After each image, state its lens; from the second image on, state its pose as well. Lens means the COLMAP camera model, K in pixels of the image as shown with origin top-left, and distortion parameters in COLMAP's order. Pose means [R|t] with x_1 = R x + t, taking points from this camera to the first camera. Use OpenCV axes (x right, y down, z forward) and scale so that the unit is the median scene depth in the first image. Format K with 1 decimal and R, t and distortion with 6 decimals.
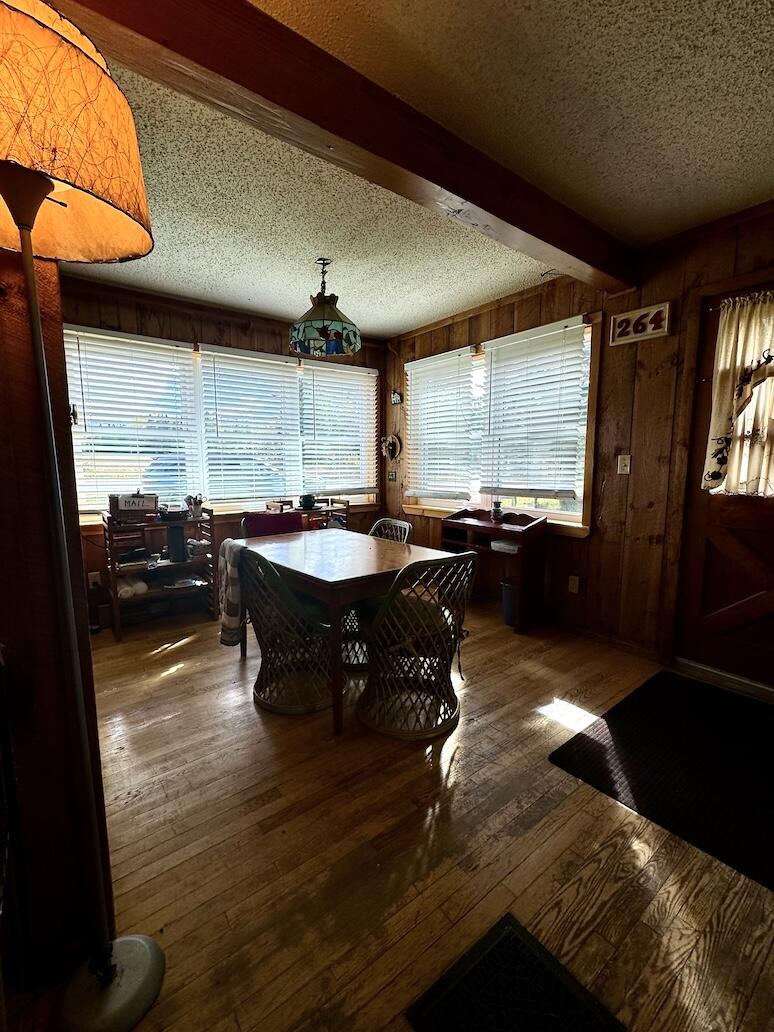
lens RADIAL K [[441.0, 0, 391.9], [0, 441.0, 514.3], [0, 0, 1]] dist [-0.000759, 0.000448]
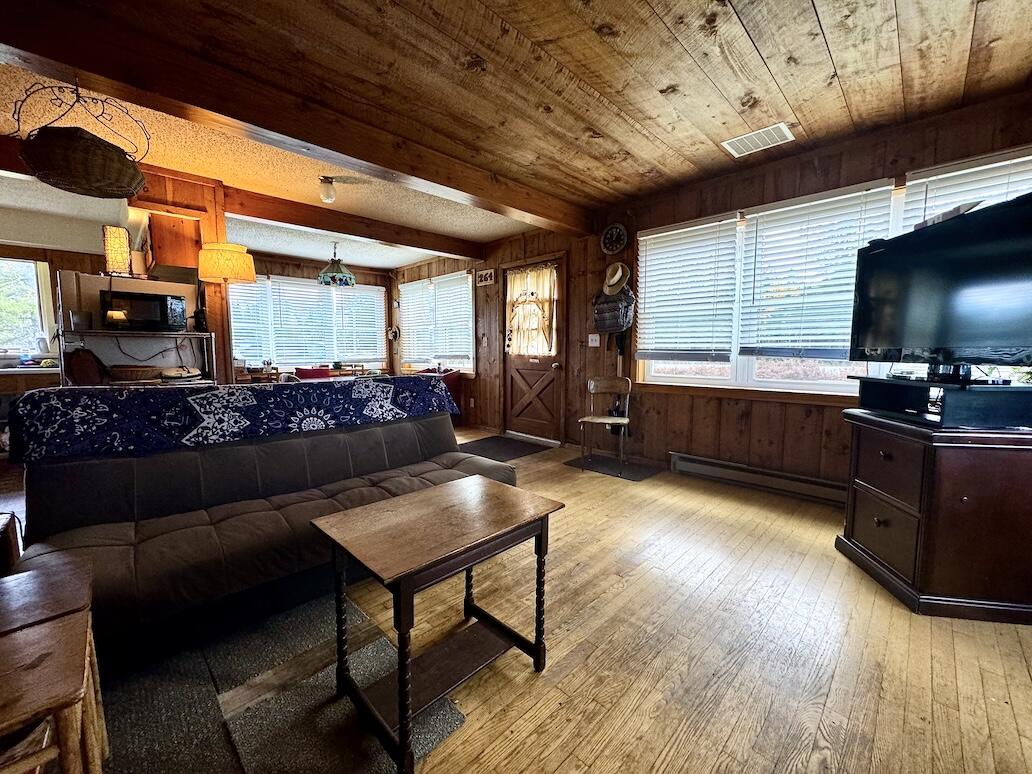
lens RADIAL K [[411.7, 0, 514.4], [0, 411.7, 386.2], [0, 0, 1]] dist [-0.001105, 0.000377]
pose [[0.992577, -0.011754, 0.121045, 0.440751], [0.015315, 0.999475, -0.028535, 0.162251], [-0.120646, 0.030177, 0.992237, -0.993126]]
